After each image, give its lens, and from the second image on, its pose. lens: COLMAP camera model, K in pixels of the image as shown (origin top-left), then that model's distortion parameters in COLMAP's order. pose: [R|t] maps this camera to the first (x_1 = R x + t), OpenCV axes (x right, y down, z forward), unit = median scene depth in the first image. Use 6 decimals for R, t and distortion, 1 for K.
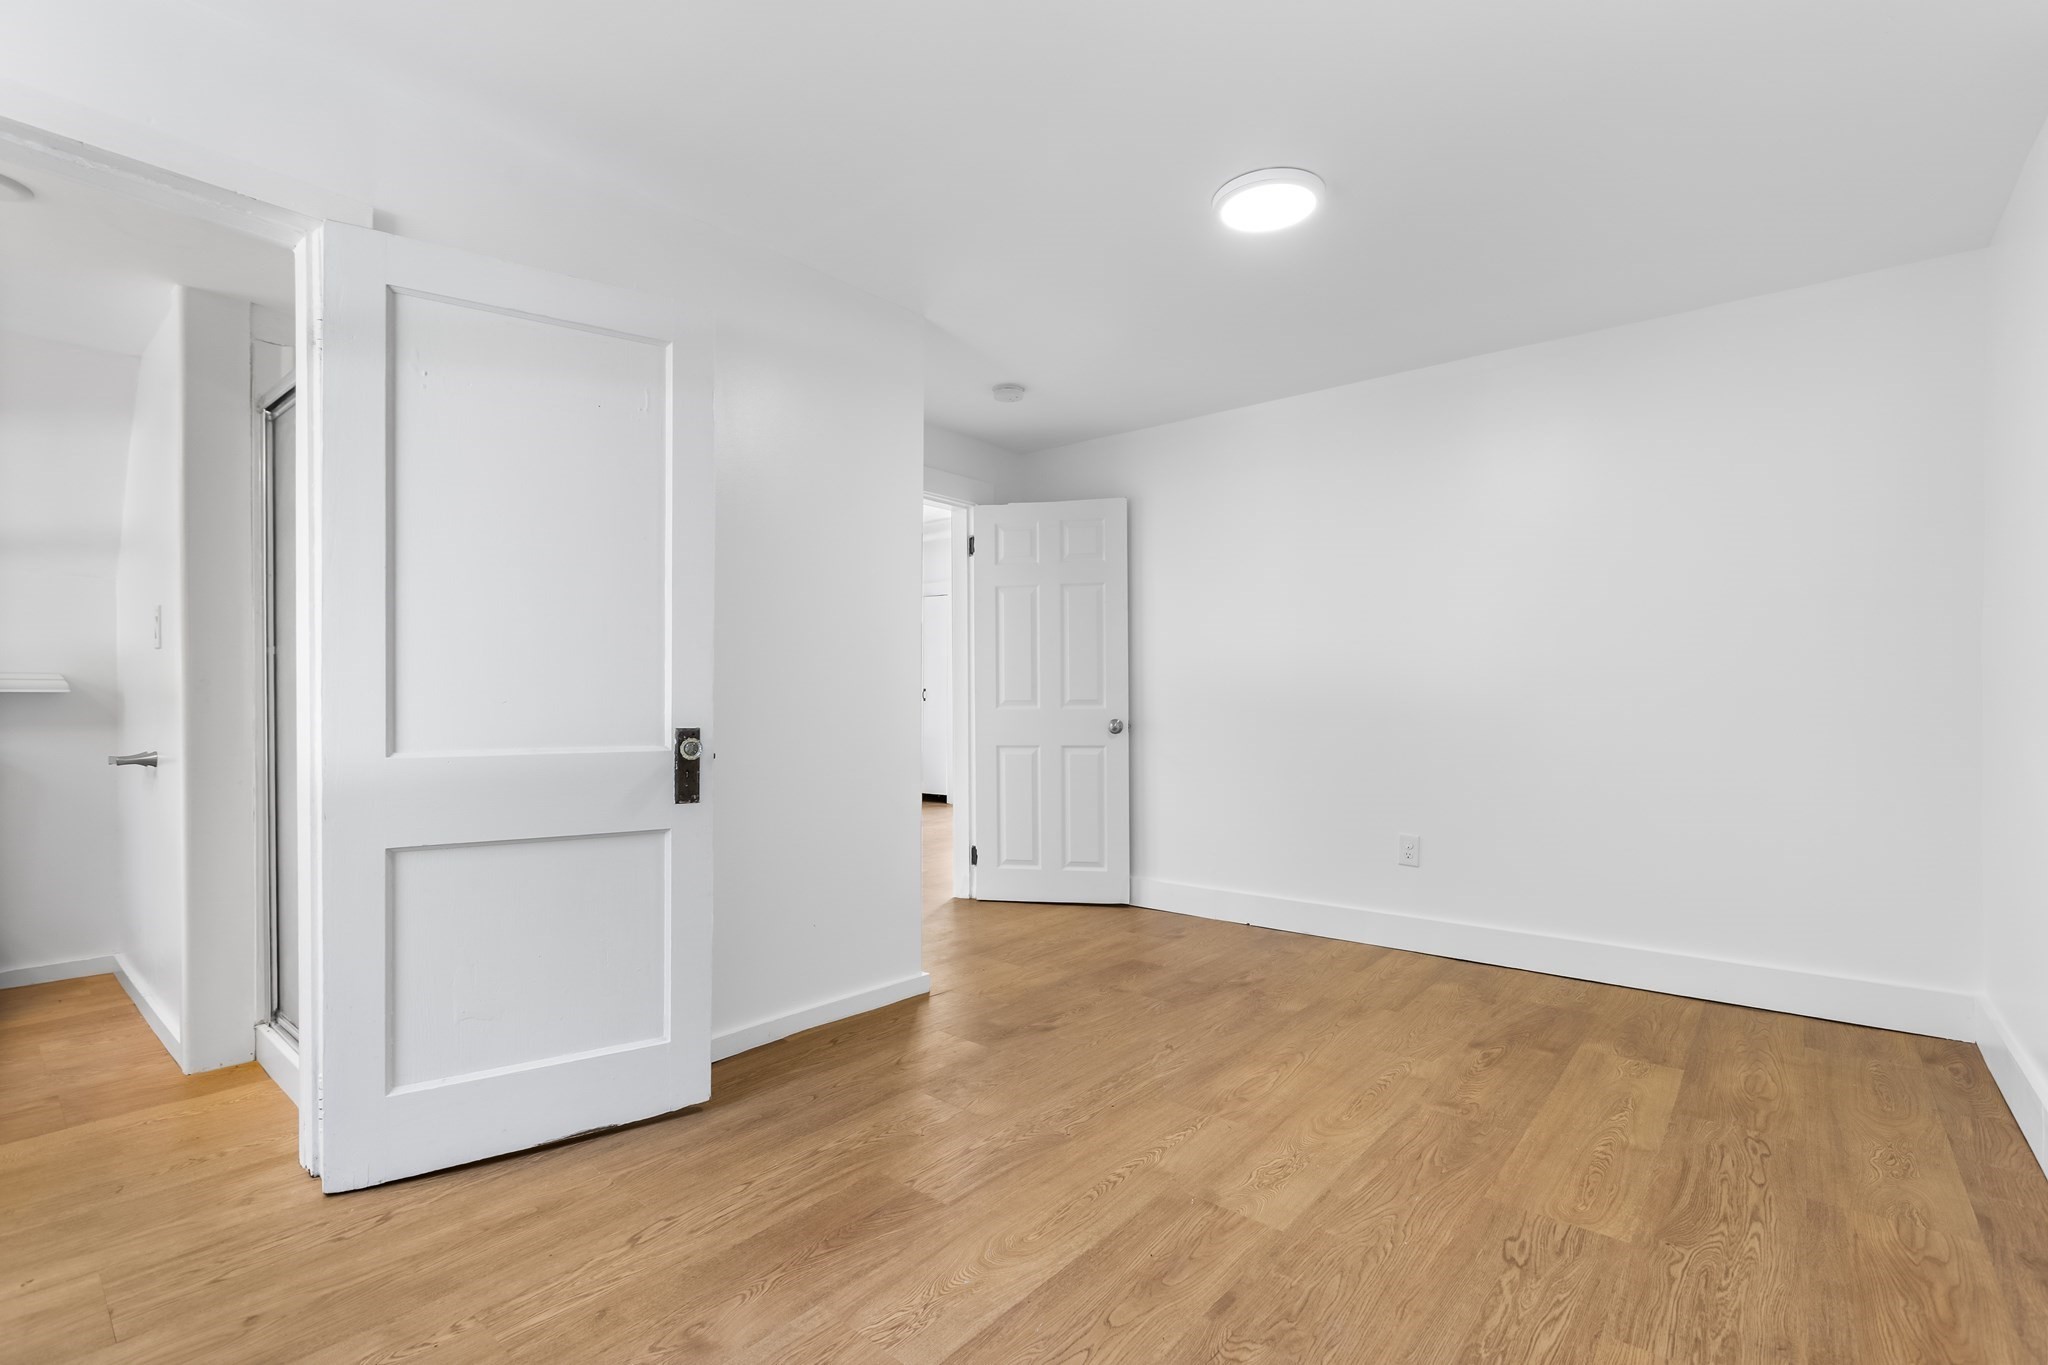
lens RADIAL K [[920.3, 0, 1025.4], [0, 920.3, 692.6], [0, 0, 1]] dist [0.000638, -0.000290]
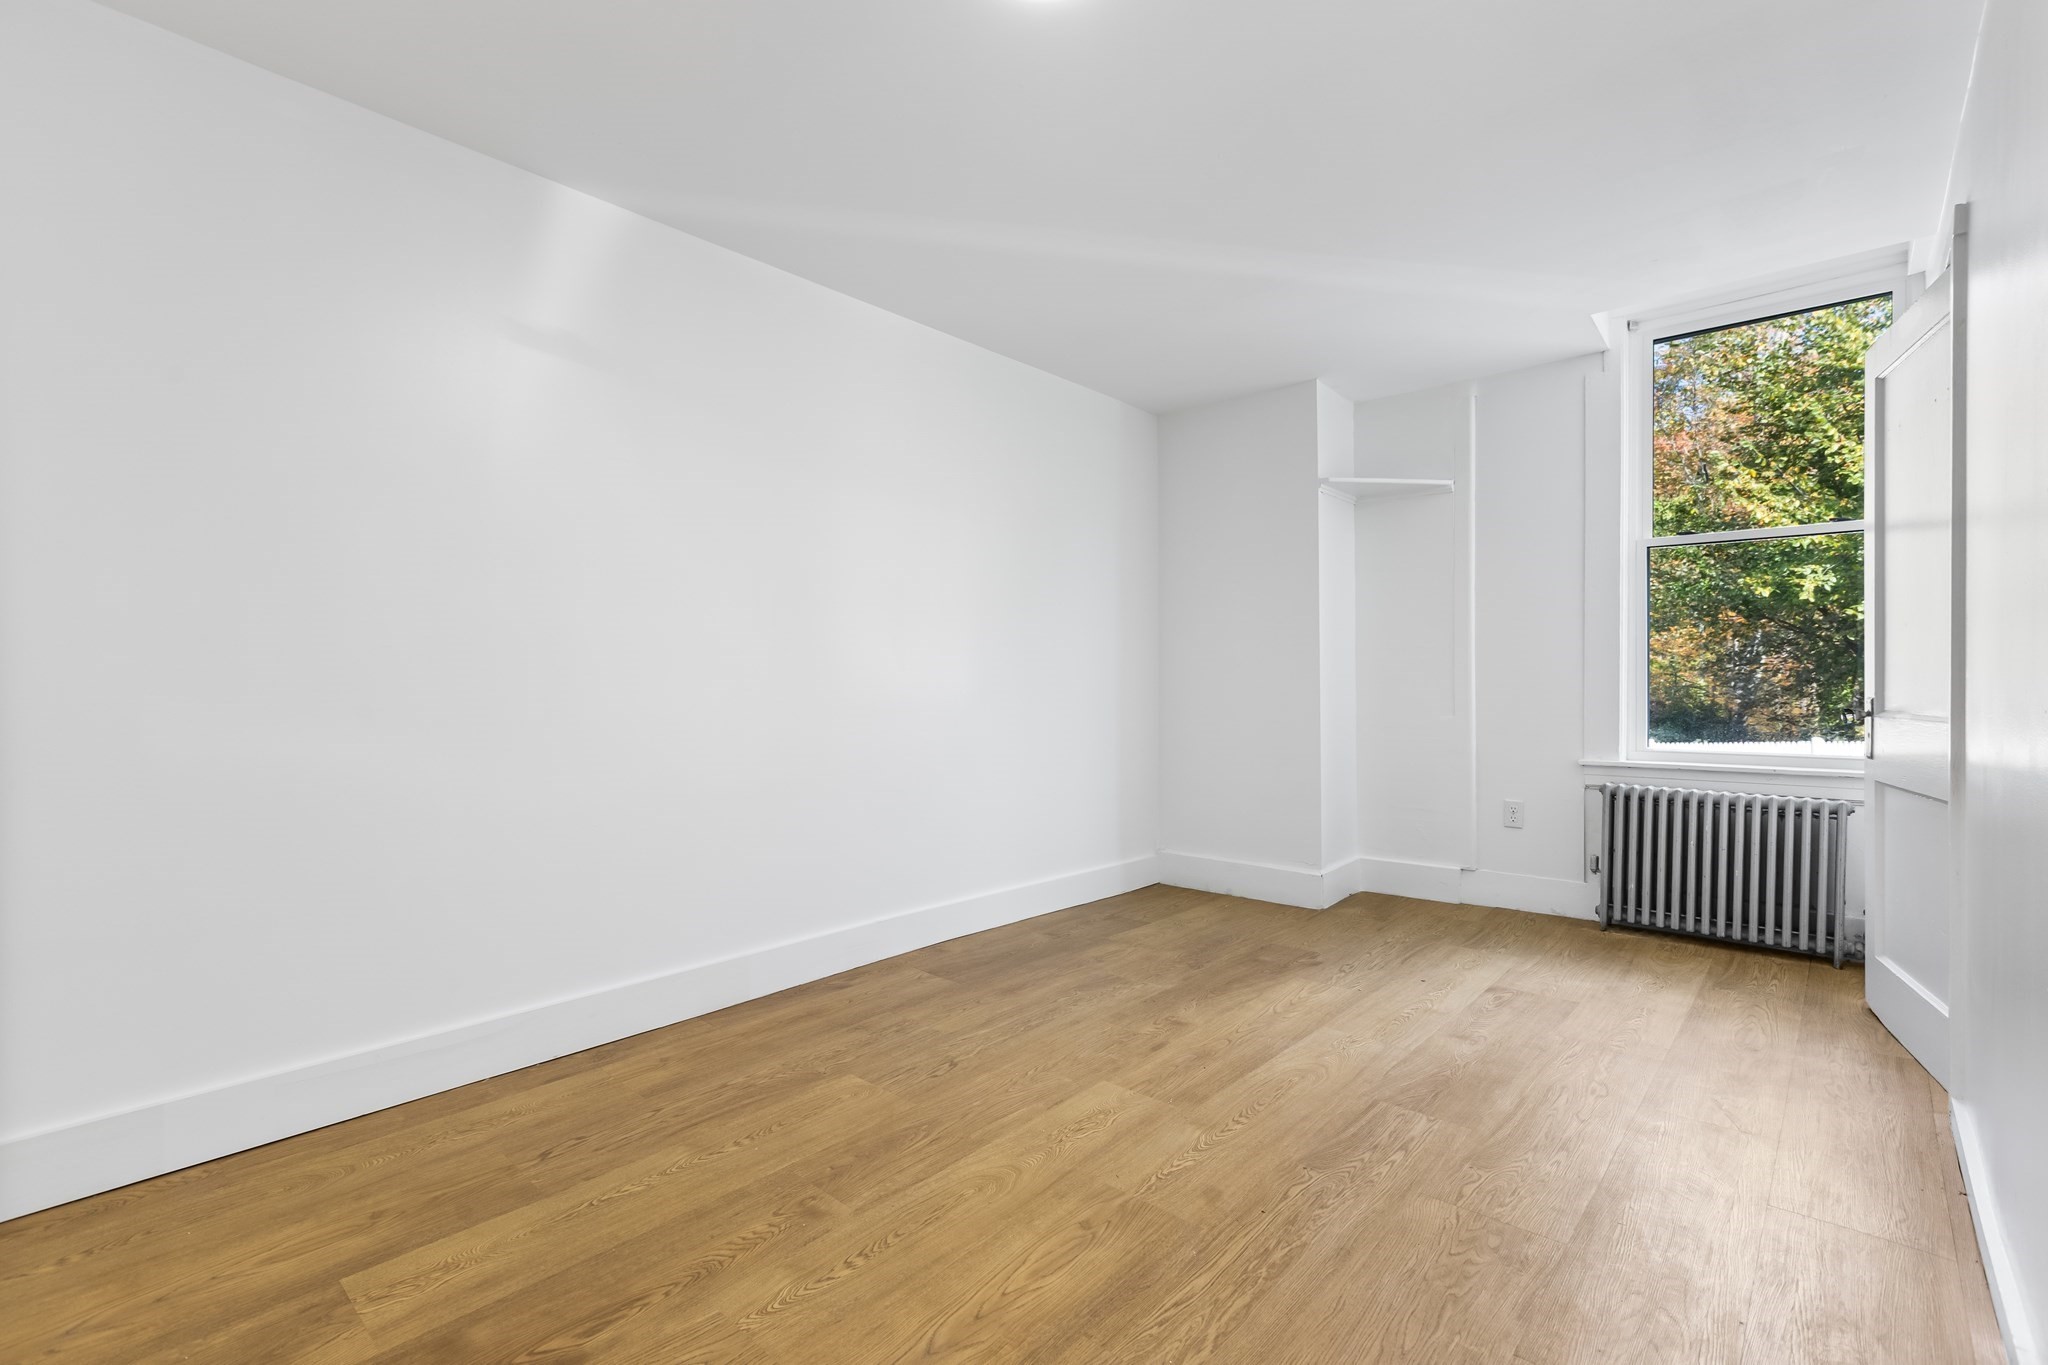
lens RADIAL K [[920.3, 0, 1024.3], [0, 920.3, 687.5], [0, 0, 1]] dist [0.000638, -0.000290]
pose [[-0.999332, 0.001733, 0.036499, 0.290101], [0.001849, 0.999993, 0.003138, 0.018647], [-0.036494, 0.003203, -0.999329, 1.945201]]
